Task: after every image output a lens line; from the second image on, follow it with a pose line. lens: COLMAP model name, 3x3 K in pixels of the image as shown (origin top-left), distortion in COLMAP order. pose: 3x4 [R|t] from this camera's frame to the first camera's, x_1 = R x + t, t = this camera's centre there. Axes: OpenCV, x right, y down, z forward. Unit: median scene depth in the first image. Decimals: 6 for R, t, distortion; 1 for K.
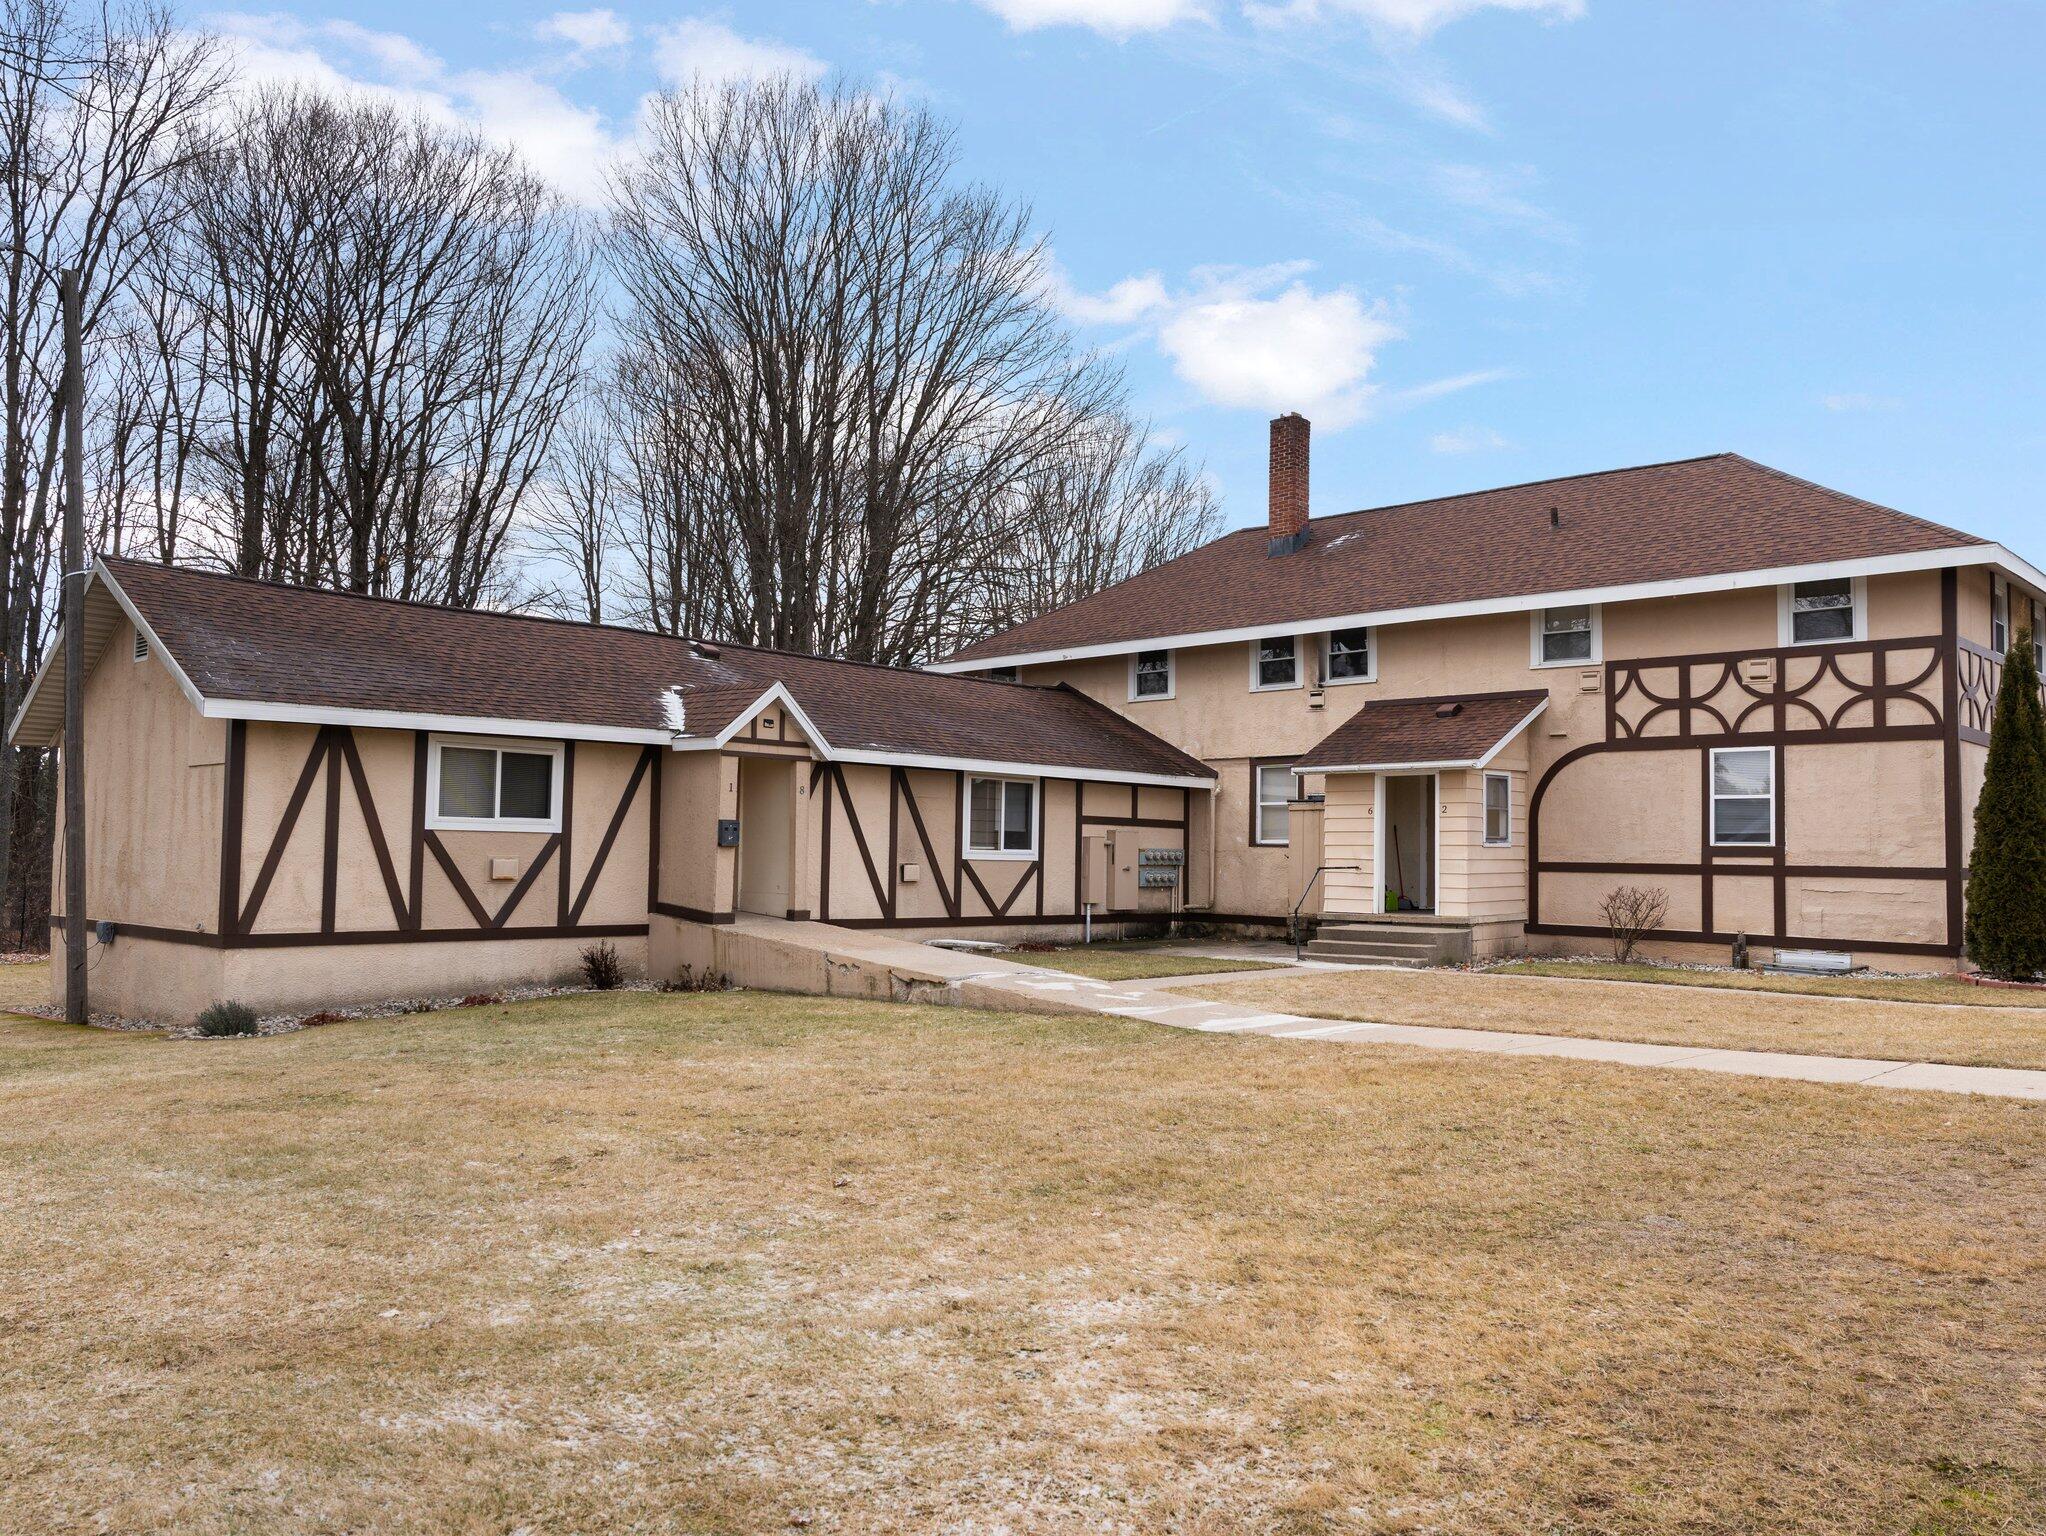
lens RADIAL K [[1589.7, 0, 1014.8], [0, 1589.7, 788.5], [0, 0, 1]] dist [0.049540, 0.004976]
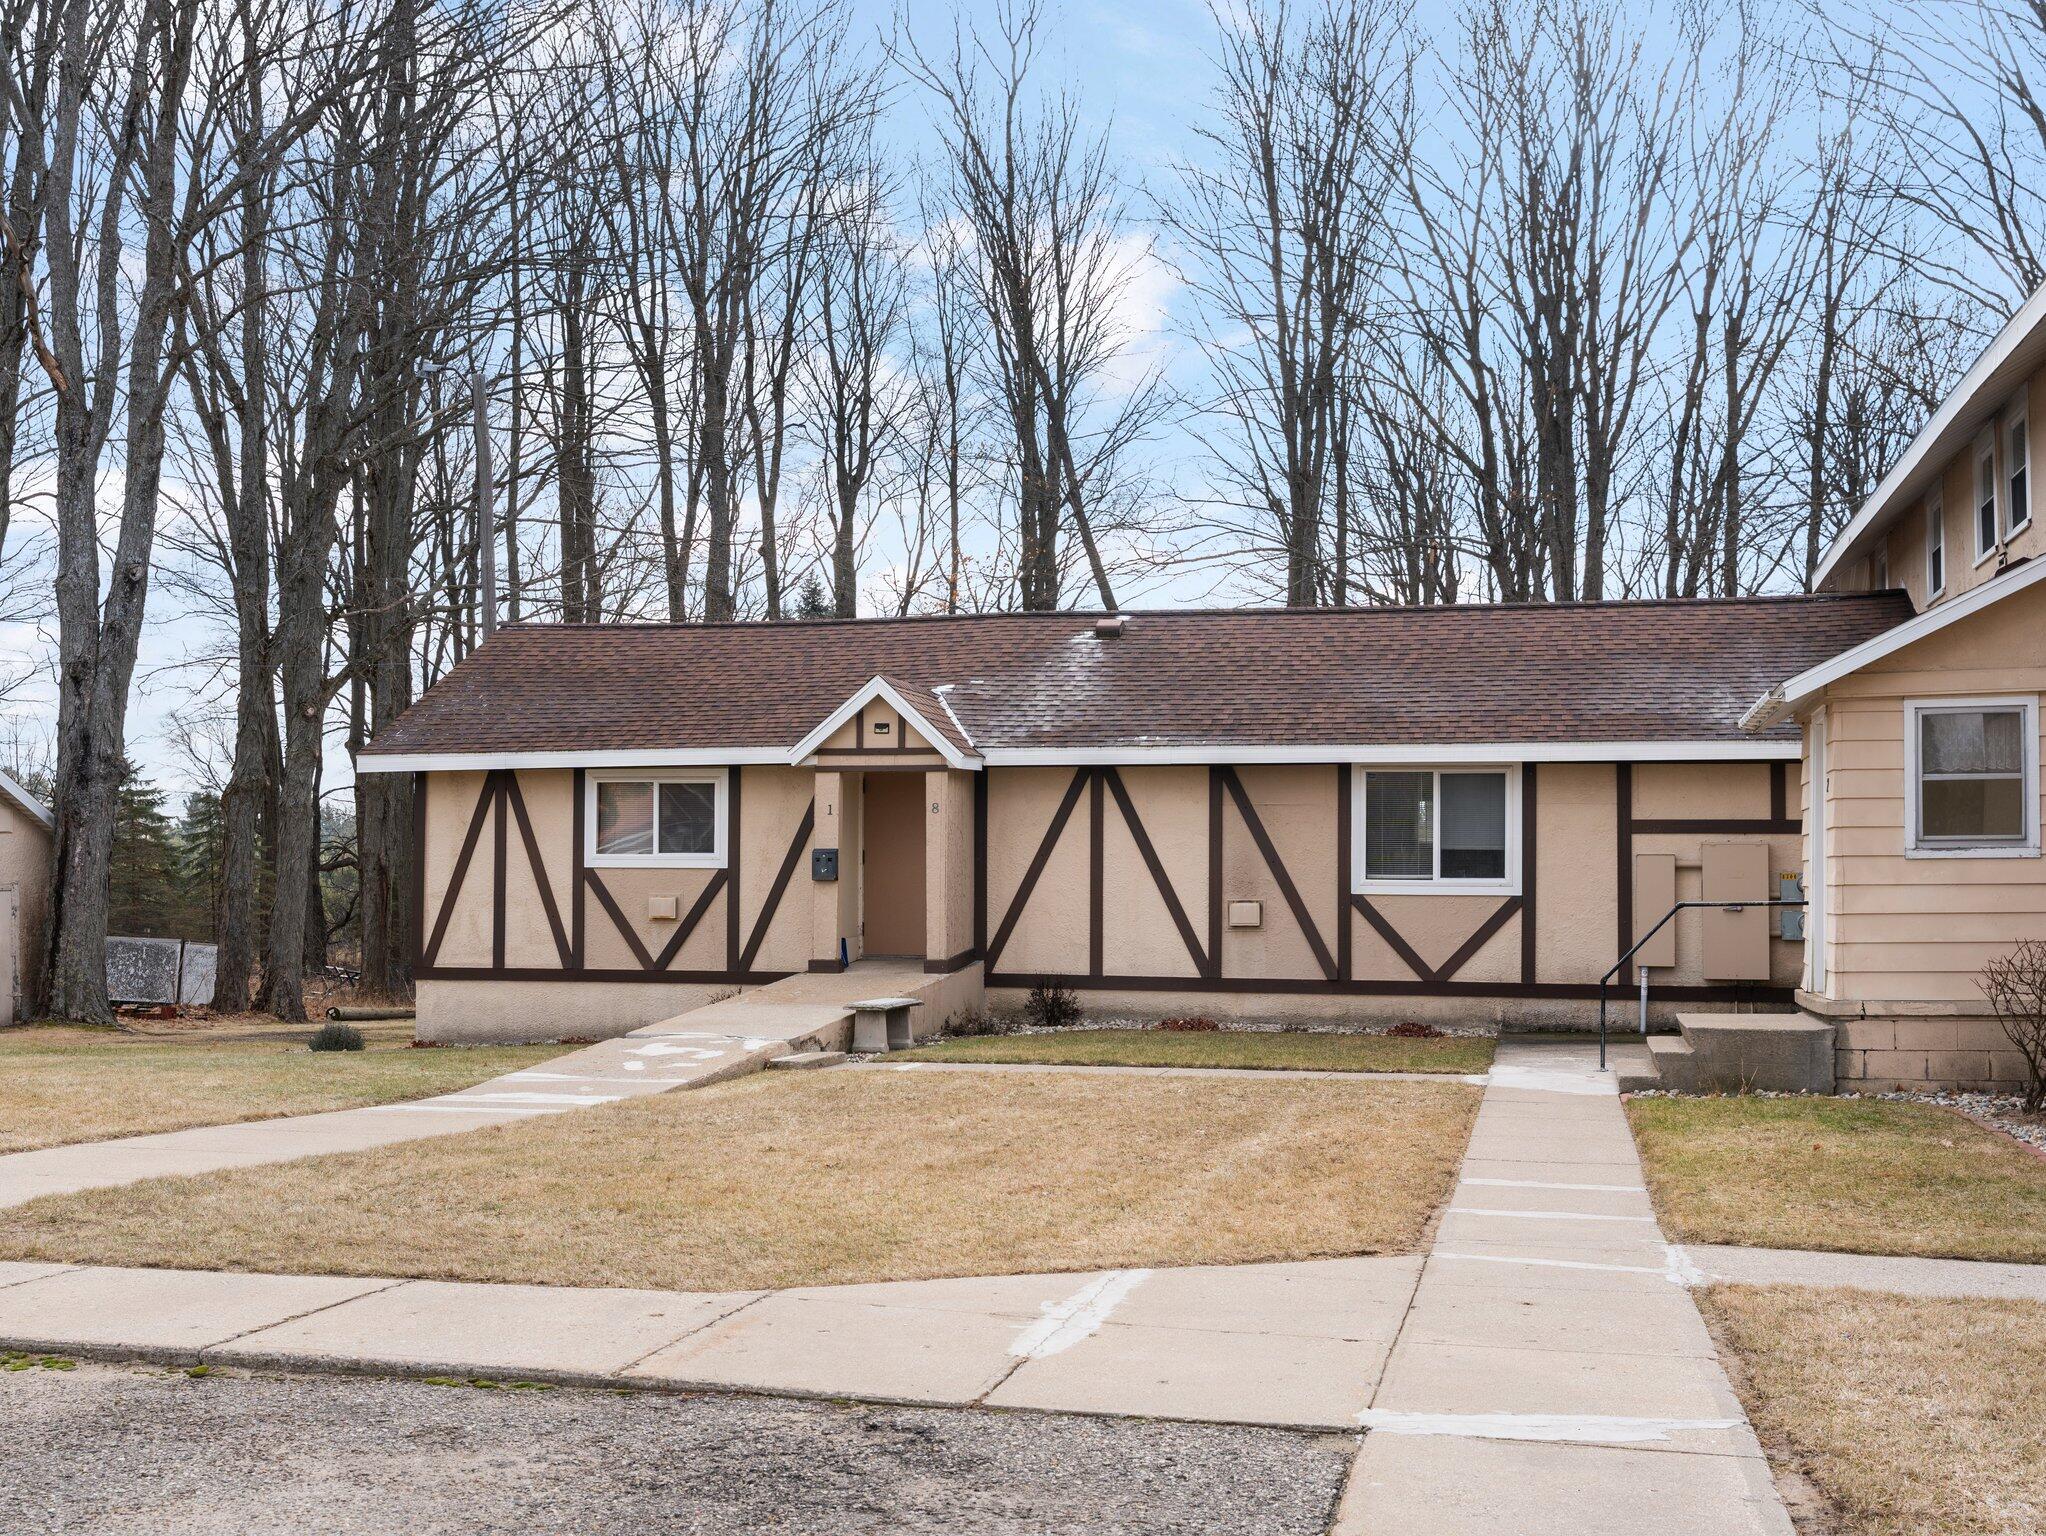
lens RADIAL K [[2066.7, 0, 1023.9], [0, 2066.7, 771.7], [0, 0, 1]] dist [0.010307, 0.000000]
pose [[0.505068, -0.055499, -0.861293, 0.802386], [0.043701, 0.998295, -0.038700, 0.025475], [0.861972, -0.018094, 0.506632, 0.539833]]
